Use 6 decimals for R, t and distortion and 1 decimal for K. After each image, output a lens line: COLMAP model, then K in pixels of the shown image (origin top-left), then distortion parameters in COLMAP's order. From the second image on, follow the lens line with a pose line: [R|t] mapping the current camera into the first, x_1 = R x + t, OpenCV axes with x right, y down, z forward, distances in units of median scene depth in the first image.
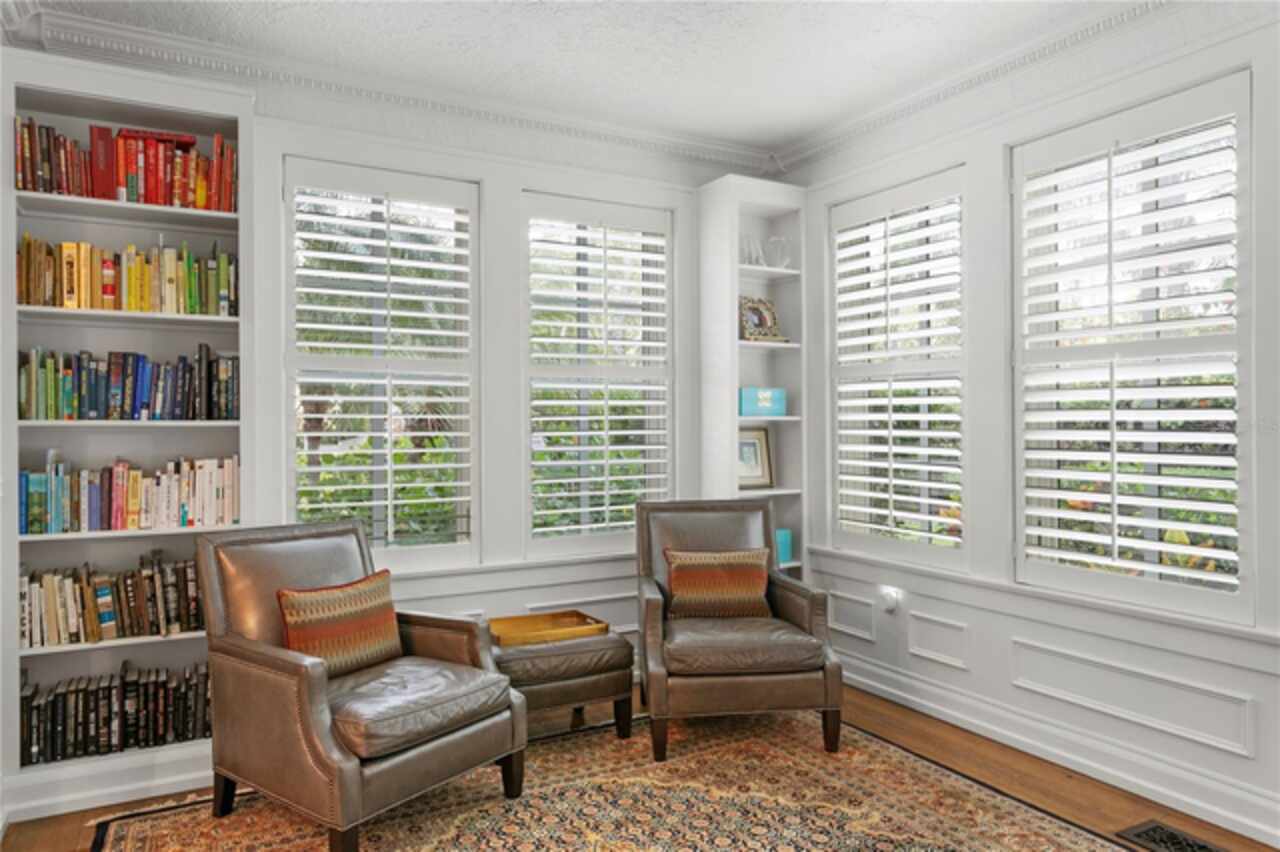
lens RADIAL K [[848.0, 0, 637.3], [0, 848.0, 432.4], [0, 0, 1]] dist [-0.031090, 0.001648]
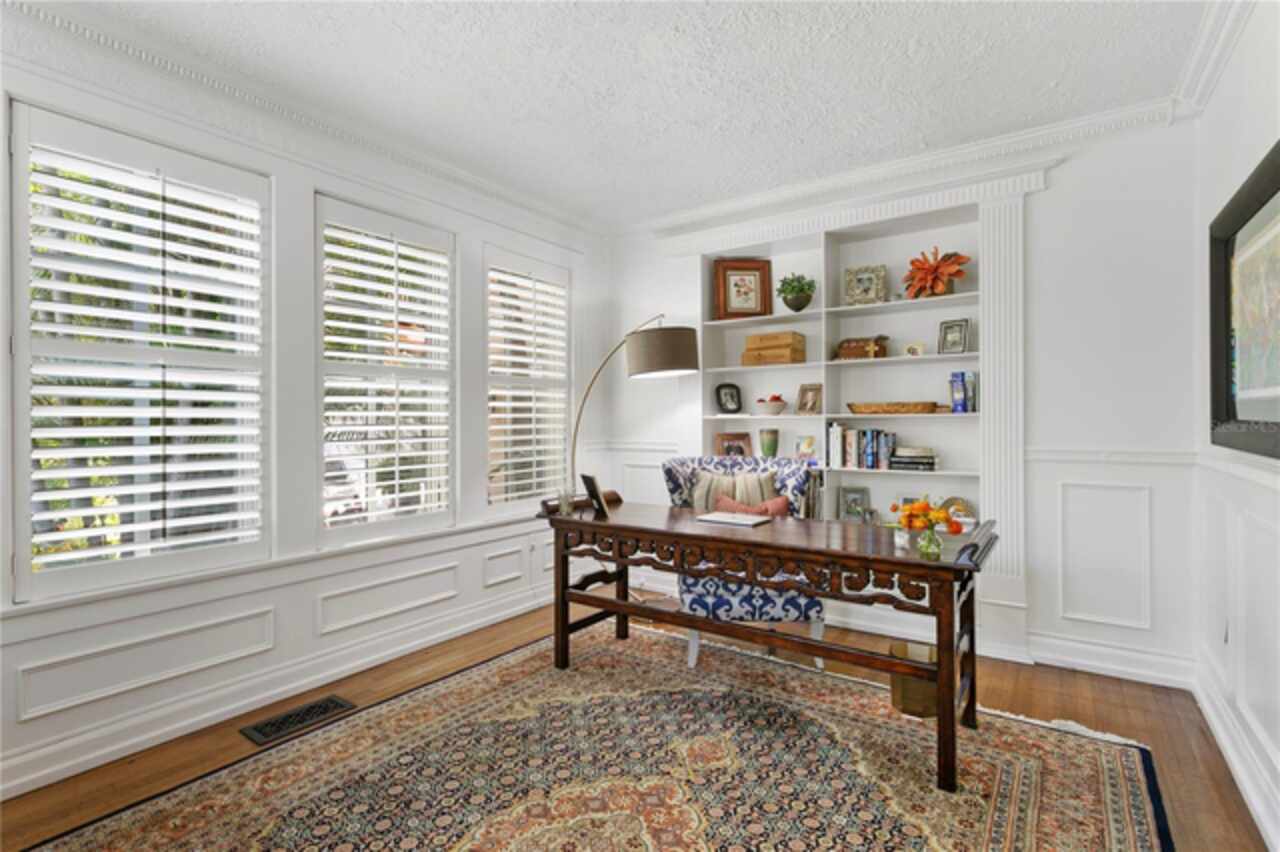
lens RADIAL K [[593.8, 0, 640.0], [0, 593.8, 426.0], [0, 0, 1]] dist [-0.002096, 0.000231]
pose [[-0.457576, -0.005983, 0.889151, -0.469238], [0.006952, 0.999923, 0.010306, -0.006235], [-0.889144, 0.010897, -0.457499, 0.868371]]
